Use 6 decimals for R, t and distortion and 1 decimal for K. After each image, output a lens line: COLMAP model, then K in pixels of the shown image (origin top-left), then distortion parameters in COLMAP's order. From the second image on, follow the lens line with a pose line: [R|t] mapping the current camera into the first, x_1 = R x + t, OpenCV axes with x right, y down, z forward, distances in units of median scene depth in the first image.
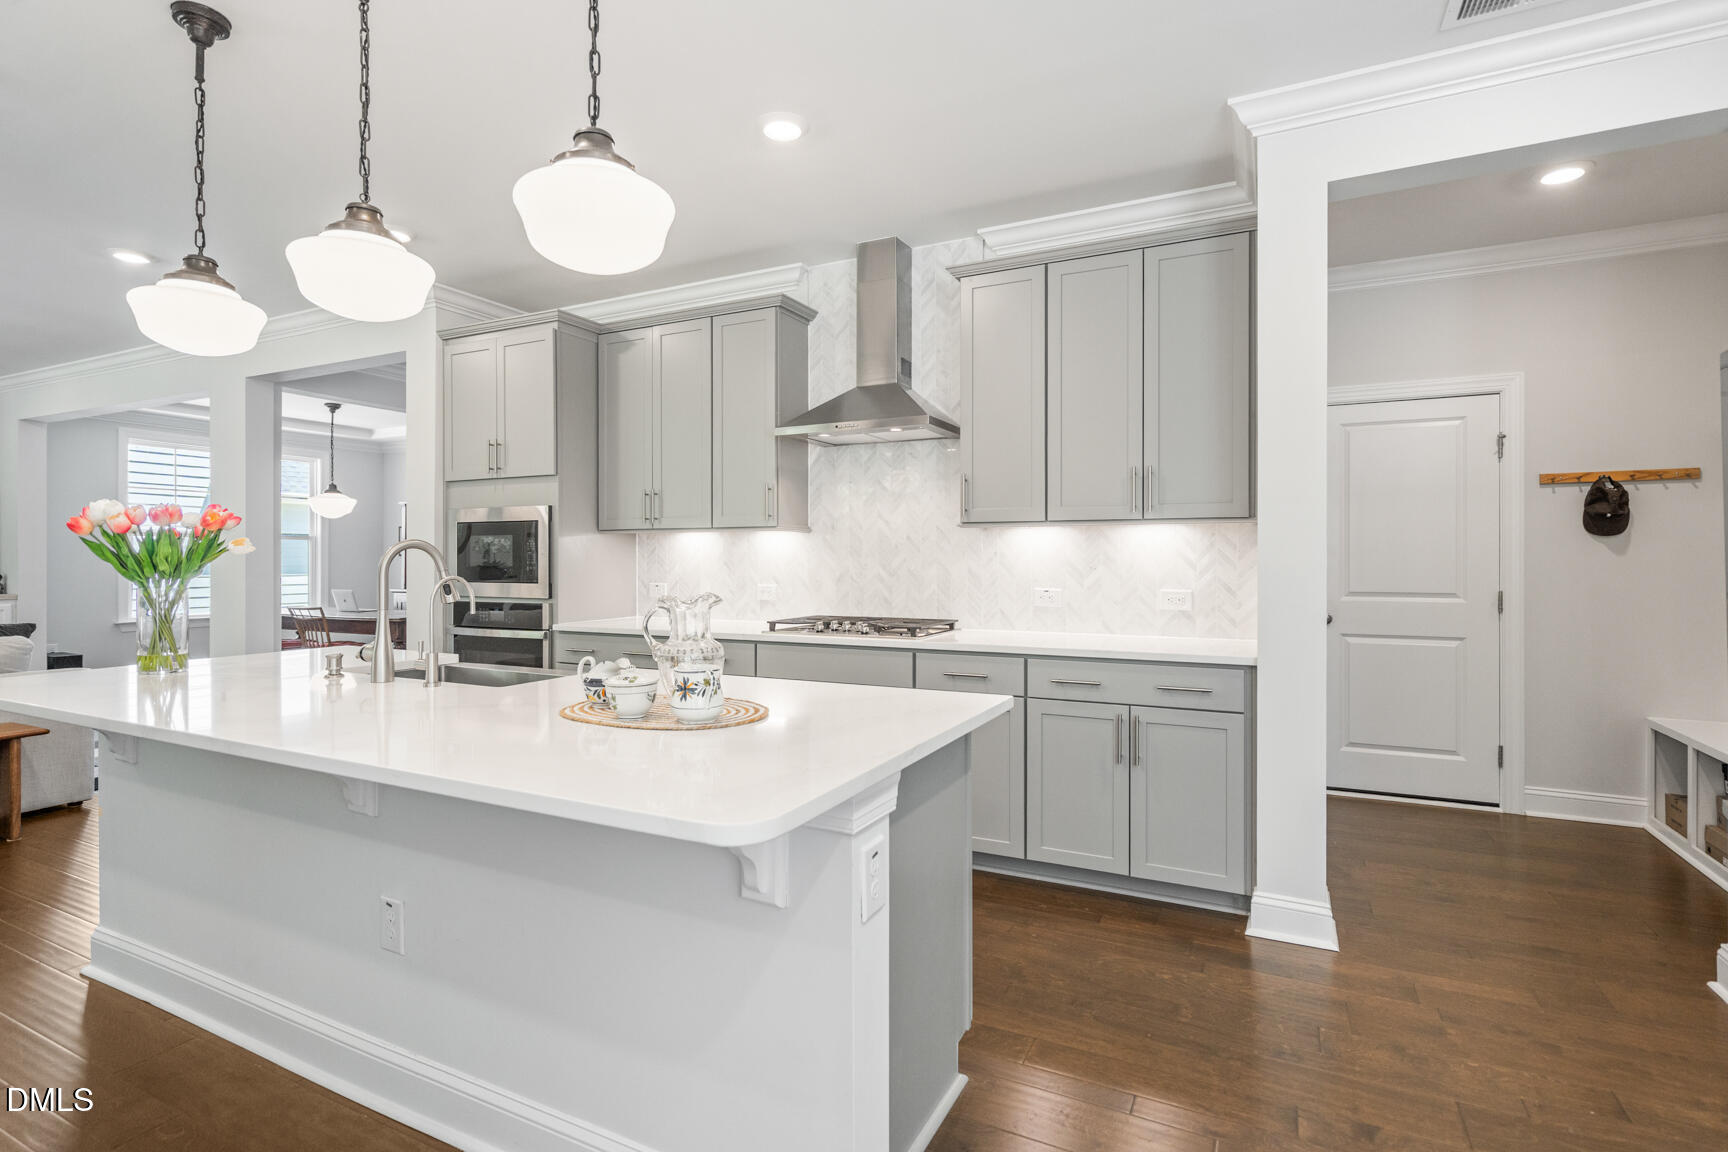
lens RADIAL K [[845.0, 0, 865.6], [0, 845.0, 552.7], [0, 0, 1]] dist [0.002610, 0.000151]
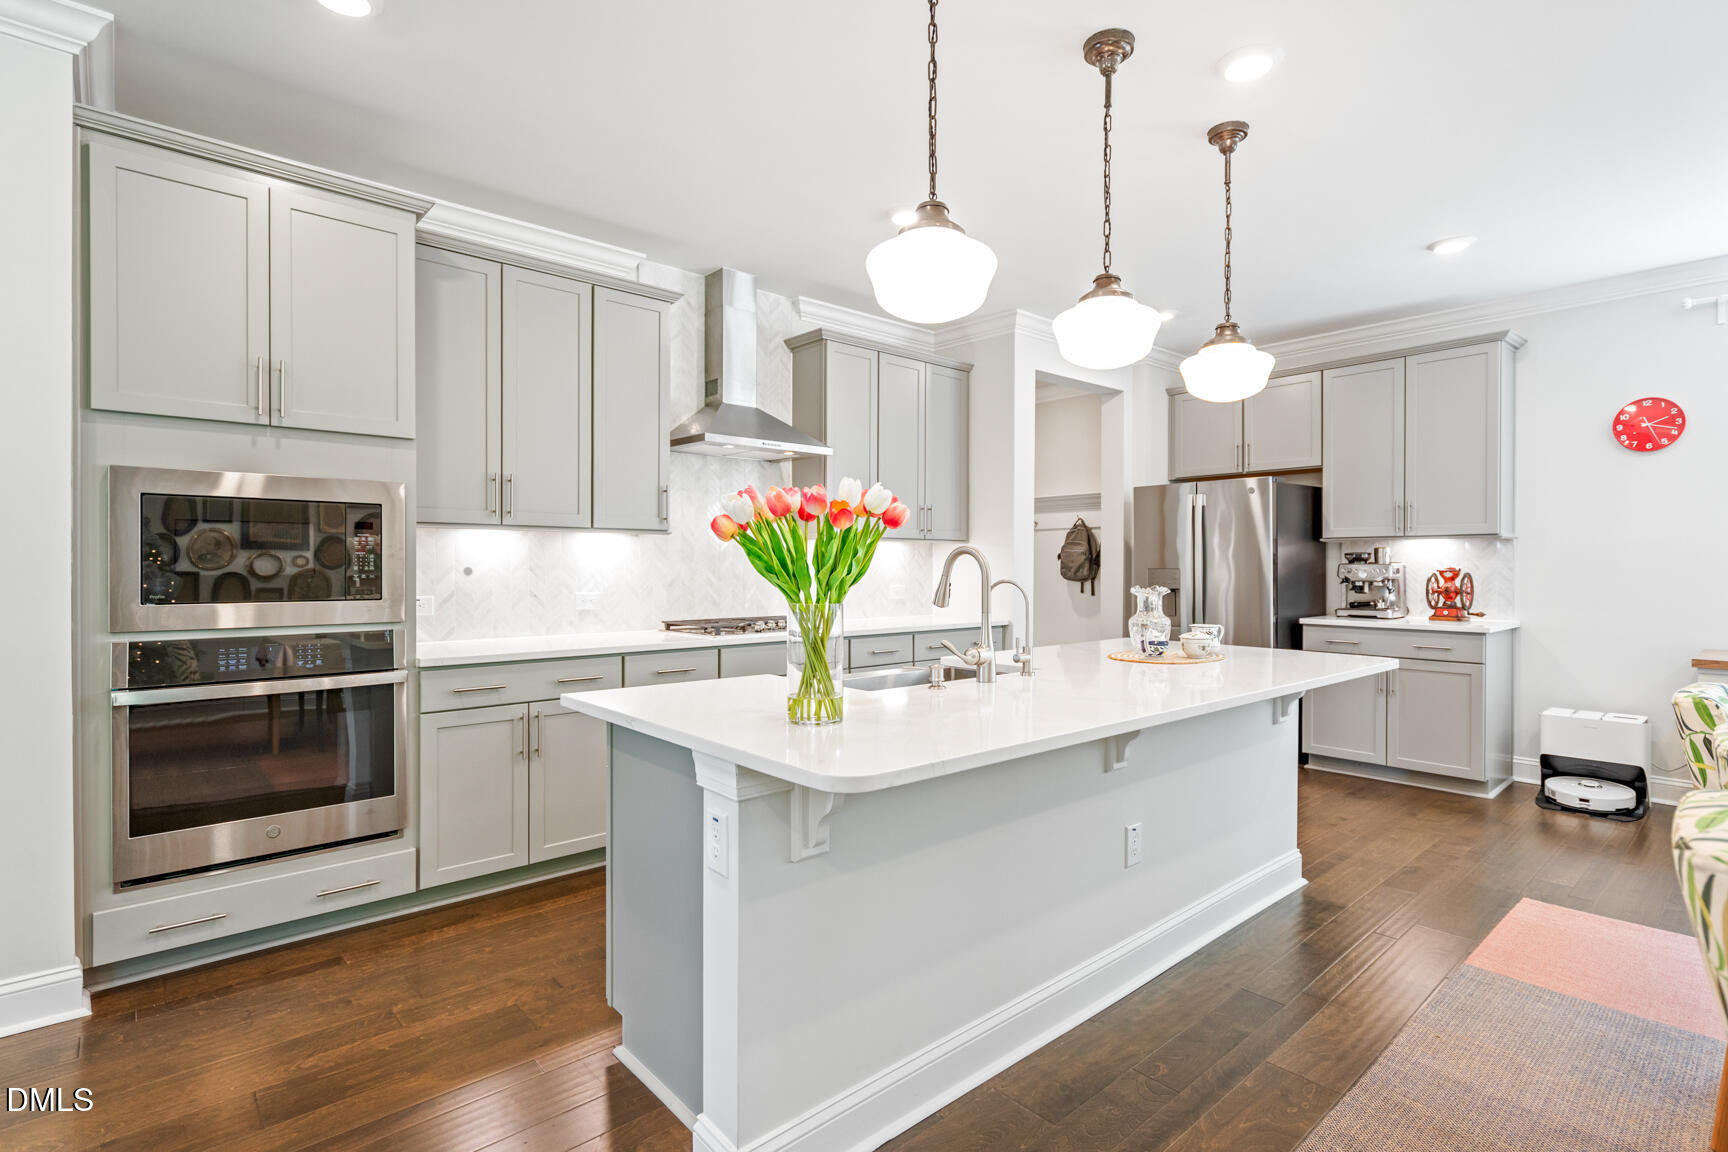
lens RADIAL K [[840.0, 0, 860.8], [0, 840.0, 570.9], [0, 0, 1]] dist [-0.004168, -0.000161]
pose [[0.366502, -0.005586, 0.930401, -0.863473], [-0.012977, 0.999854, 0.011115, 0.001328], [-0.930327, -0.016147, 0.366376, 0.414616]]
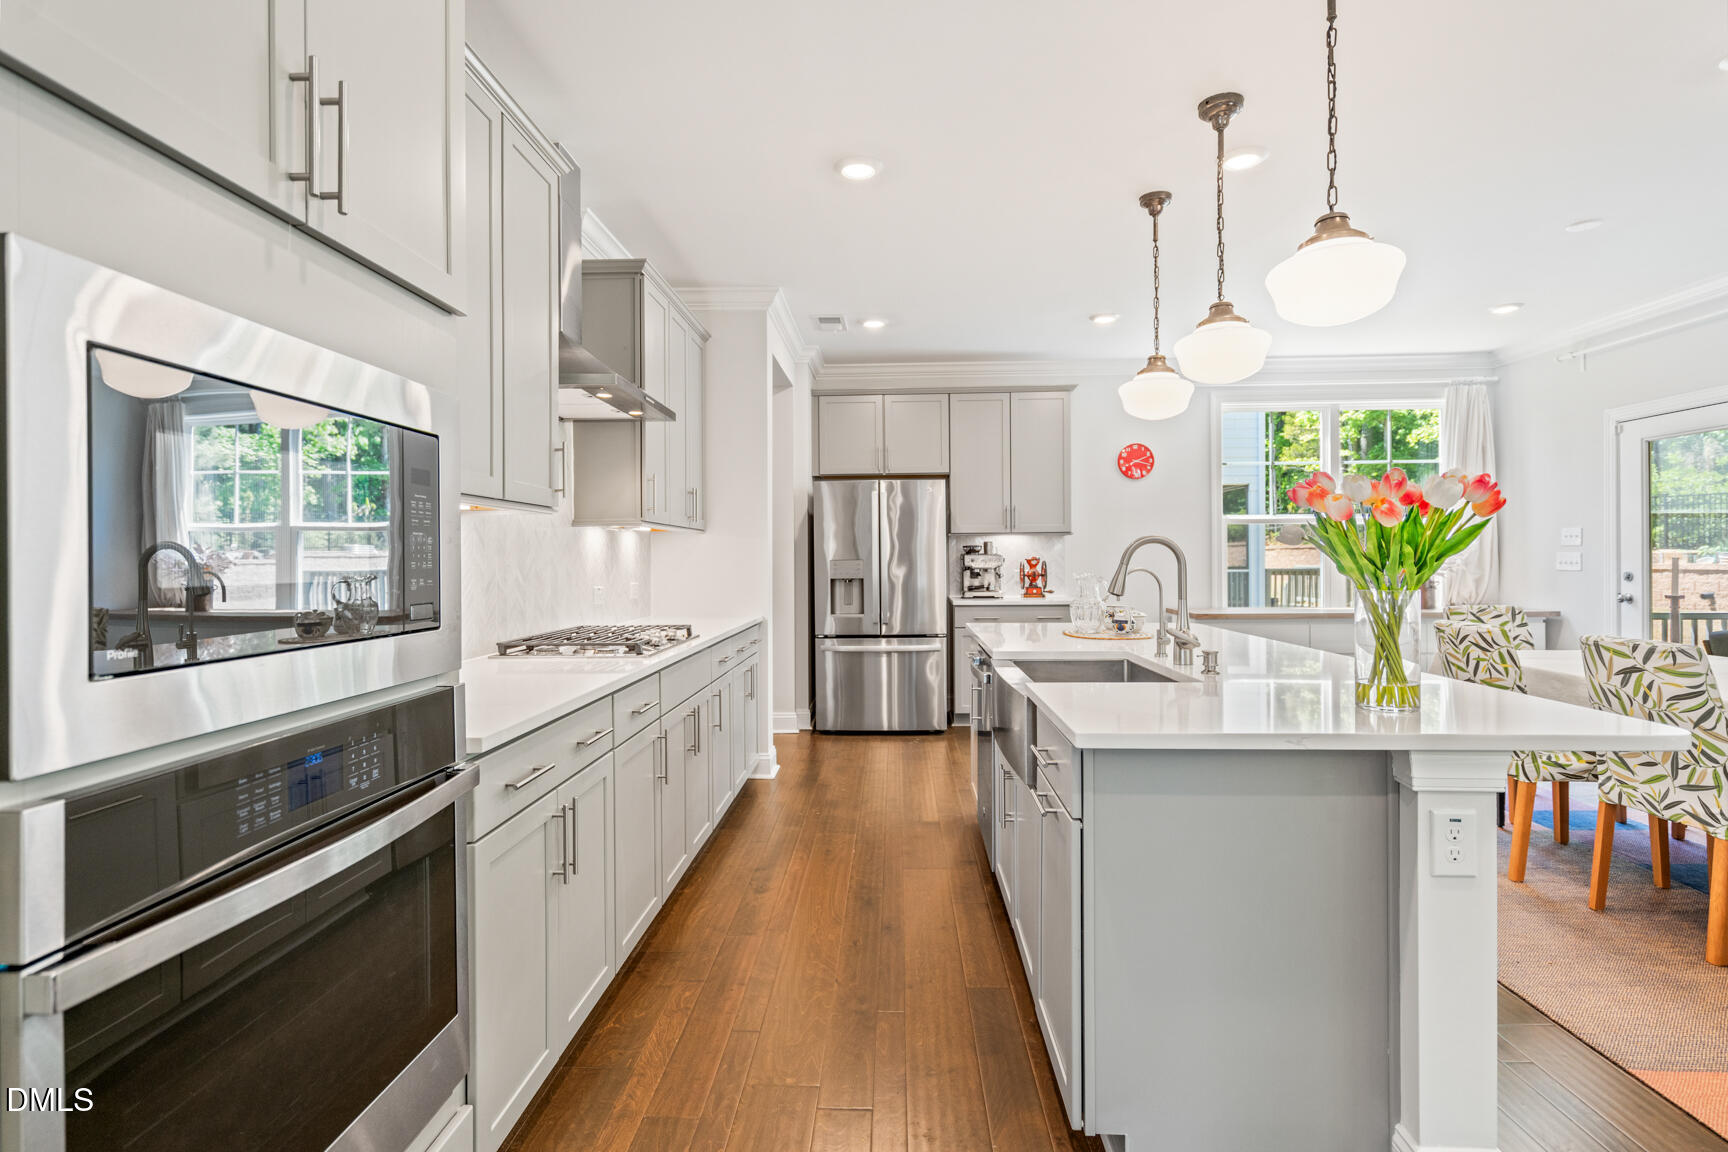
lens RADIAL K [[845.0, 0, 865.6], [0, 845.0, 552.7], [0, 0, 1]] dist [0.002610, 0.000151]
pose [[-0.420971, 0.008635, 0.907033, -0.759755], [-0.004045, 0.999927, -0.011396, 0.009607], [-0.907065, -0.008466, -0.420905, 0.992504]]
